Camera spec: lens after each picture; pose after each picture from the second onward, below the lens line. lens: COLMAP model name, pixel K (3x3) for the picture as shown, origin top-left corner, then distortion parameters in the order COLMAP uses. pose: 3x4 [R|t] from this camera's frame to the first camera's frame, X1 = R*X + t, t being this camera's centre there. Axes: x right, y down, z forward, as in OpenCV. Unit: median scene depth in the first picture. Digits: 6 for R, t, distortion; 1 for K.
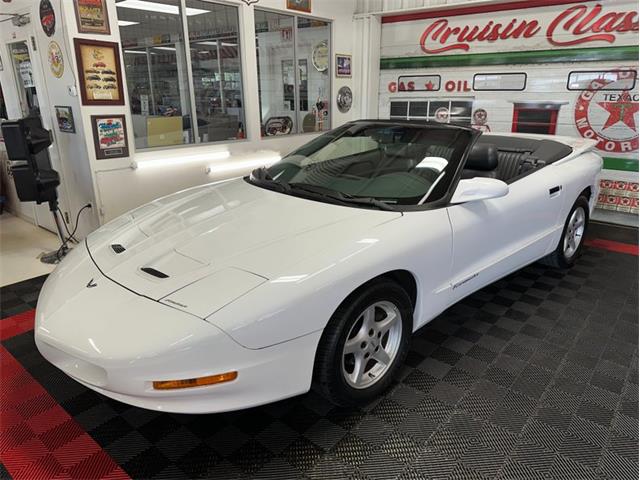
lens RADIAL K [[404.7, 0, 322.8], [0, 404.7, 207.2], [0, 0, 1]] dist [-0.007657, -0.005024]
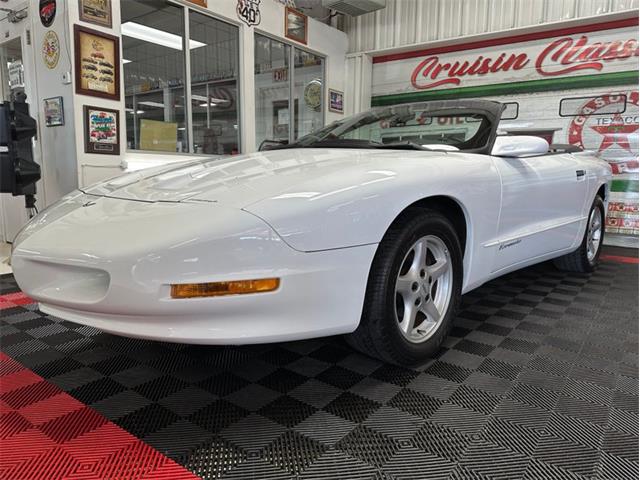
lens RADIAL K [[407.1, 0, 320.3], [0, 407.1, 212.5], [0, 0, 1]] dist [-0.007717, -0.004417]
pose [[0.998523, 0.014977, 0.052227, -0.054458], [-0.006665, 0.987760, -0.155841, 0.124321], [-0.053921, 0.155263, 0.986400, 0.060513]]
